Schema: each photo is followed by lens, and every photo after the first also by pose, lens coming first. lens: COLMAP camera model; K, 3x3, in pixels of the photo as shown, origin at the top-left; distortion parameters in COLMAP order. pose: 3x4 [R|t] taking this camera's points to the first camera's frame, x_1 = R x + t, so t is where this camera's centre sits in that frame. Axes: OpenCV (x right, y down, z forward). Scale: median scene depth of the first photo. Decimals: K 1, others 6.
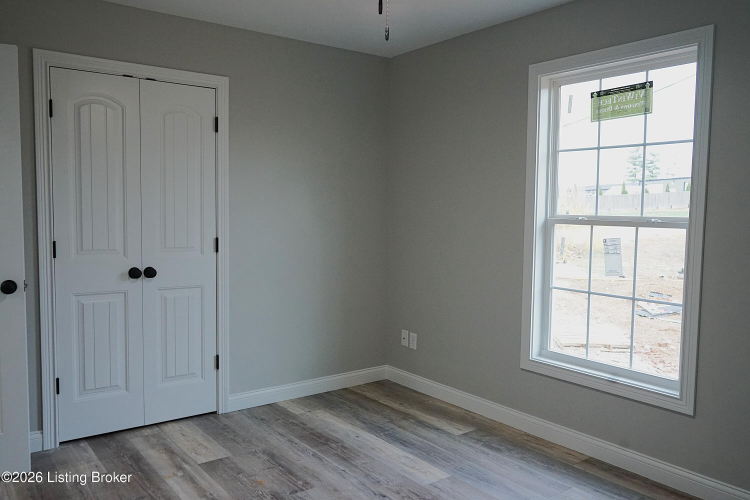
lens RADIAL K [[601.3, 0, 375.0], [0, 601.3, 250.0], [0, 0, 1]] dist [0.003062, 0.003189]
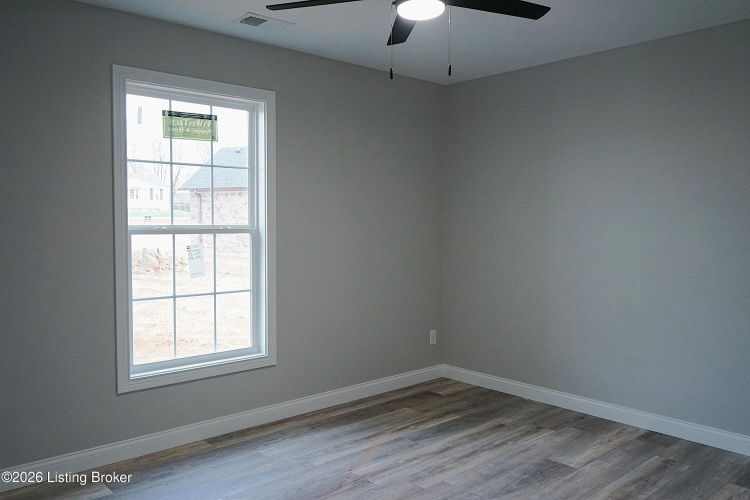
lens RADIAL K [[601.3, 0, 375.0], [0, 601.3, 250.0], [0, 0, 1]] dist [0.003062, 0.003189]
pose [[-0.082651, -0.060875, 0.994718, -0.770331], [0.069042, 0.995385, 0.066652, -0.061804], [-0.994184, 0.074186, -0.078066, 0.750042]]
